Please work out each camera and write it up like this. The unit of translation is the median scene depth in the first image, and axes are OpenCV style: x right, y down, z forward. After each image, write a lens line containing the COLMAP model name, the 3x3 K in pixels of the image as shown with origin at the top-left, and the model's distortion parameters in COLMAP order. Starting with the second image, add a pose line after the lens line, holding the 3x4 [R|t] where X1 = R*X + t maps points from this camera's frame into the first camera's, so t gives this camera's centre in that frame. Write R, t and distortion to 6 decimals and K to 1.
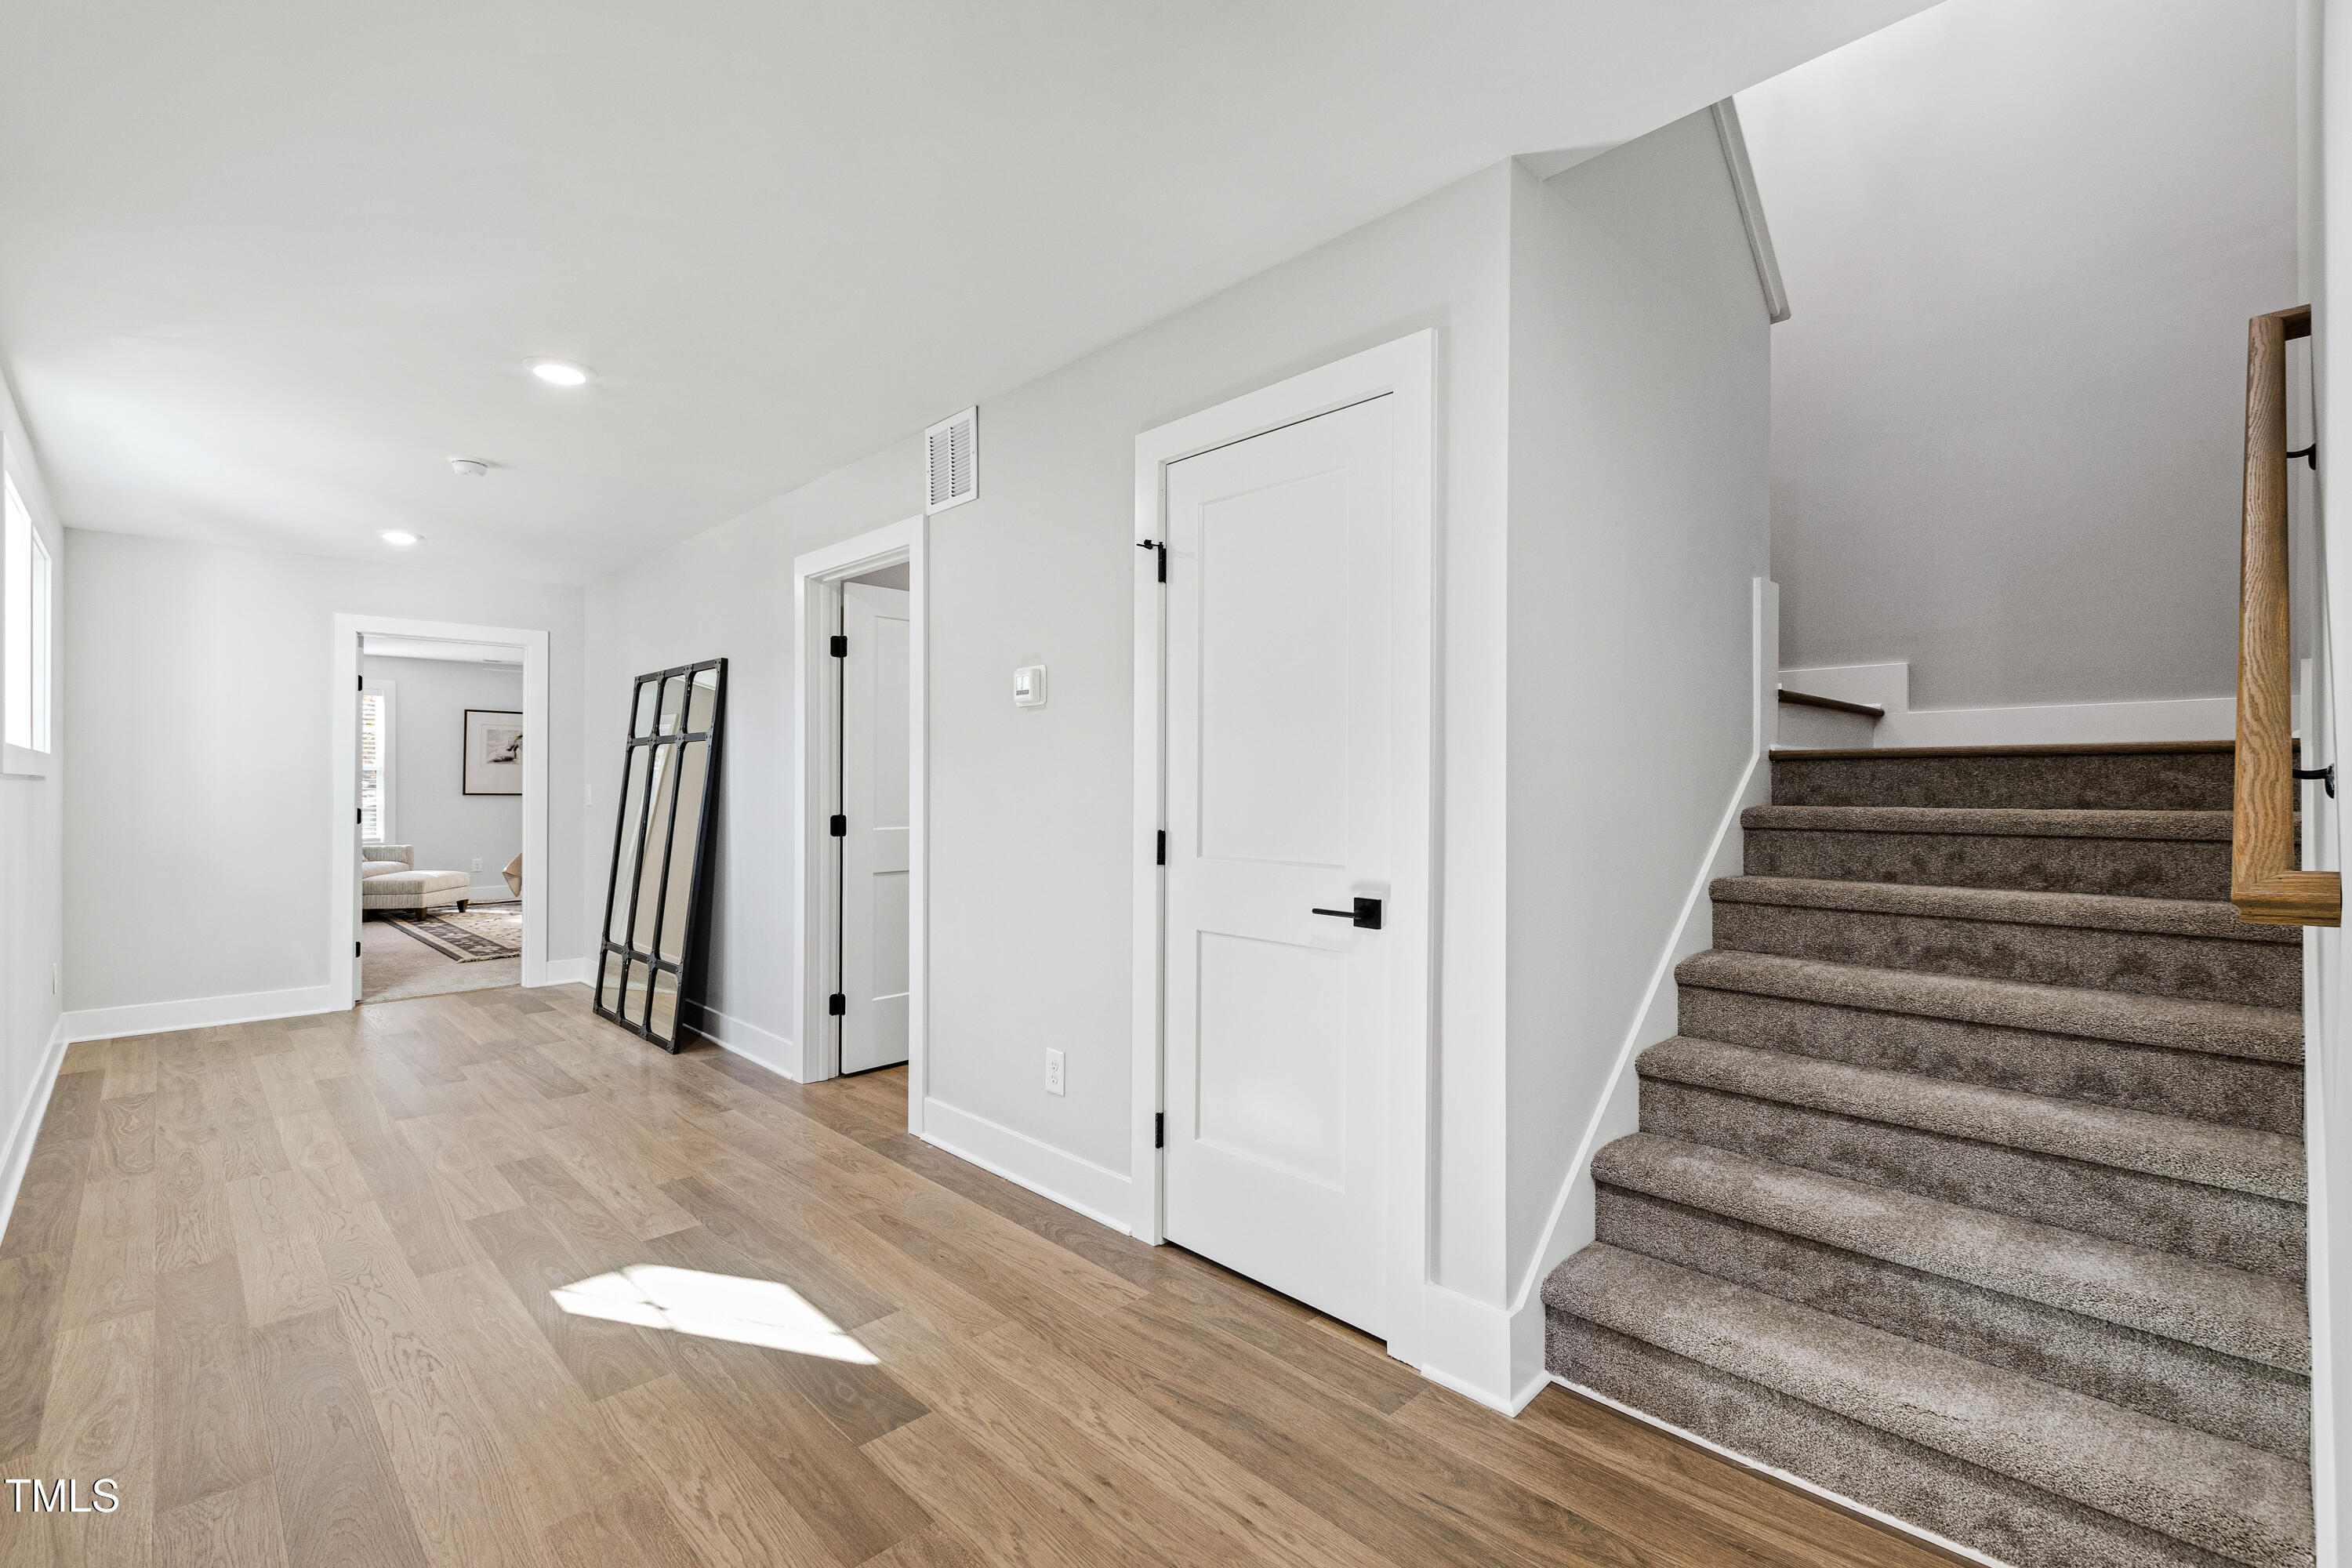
lens RADIAL K [[1023.5, 0, 1189.7], [0, 1023.5, 786.9], [0, 0, 1]] dist [0.000154, -0.000154]
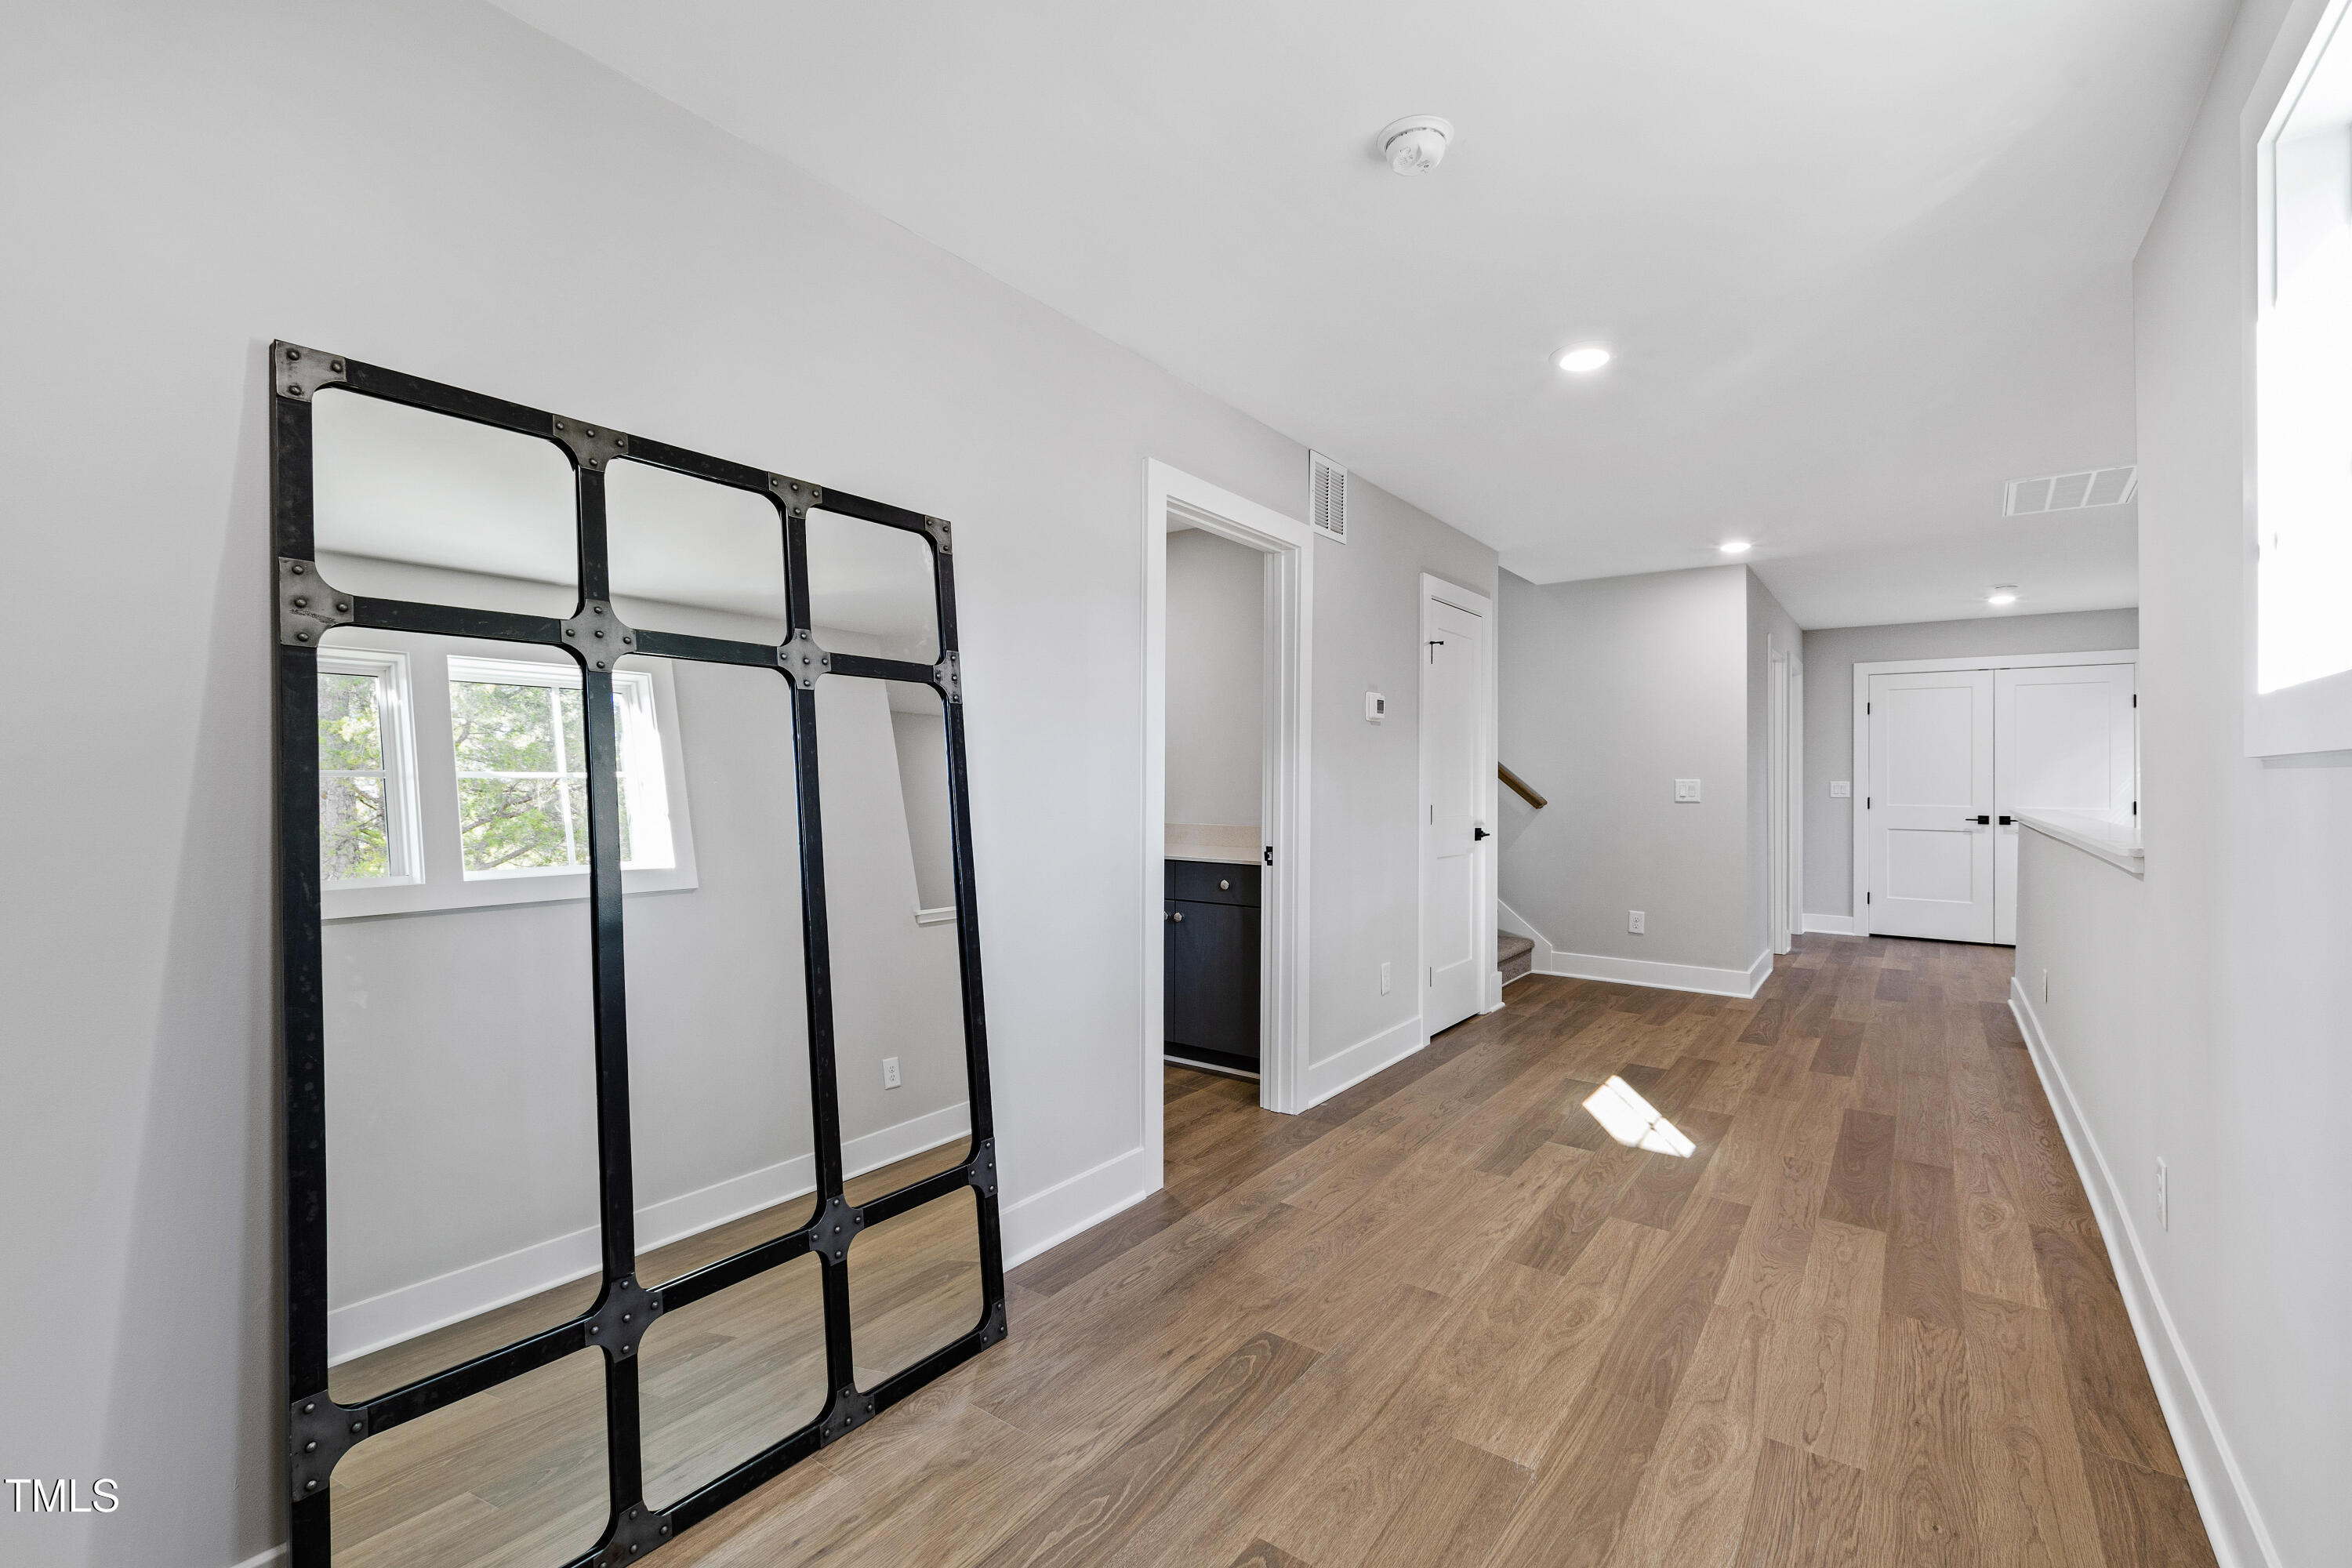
lens RADIAL K [[1023.5, 0, 1188.7], [0, 1023.5, 783.9], [0, 0, 1]] dist [0.000154, -0.000154]
pose [[-0.156160, -0.002986, 0.987727, -1.489741], [0.003801, 0.999986, 0.003624, 0.011815], [-0.987724, 0.004321, -0.156146, 1.506284]]
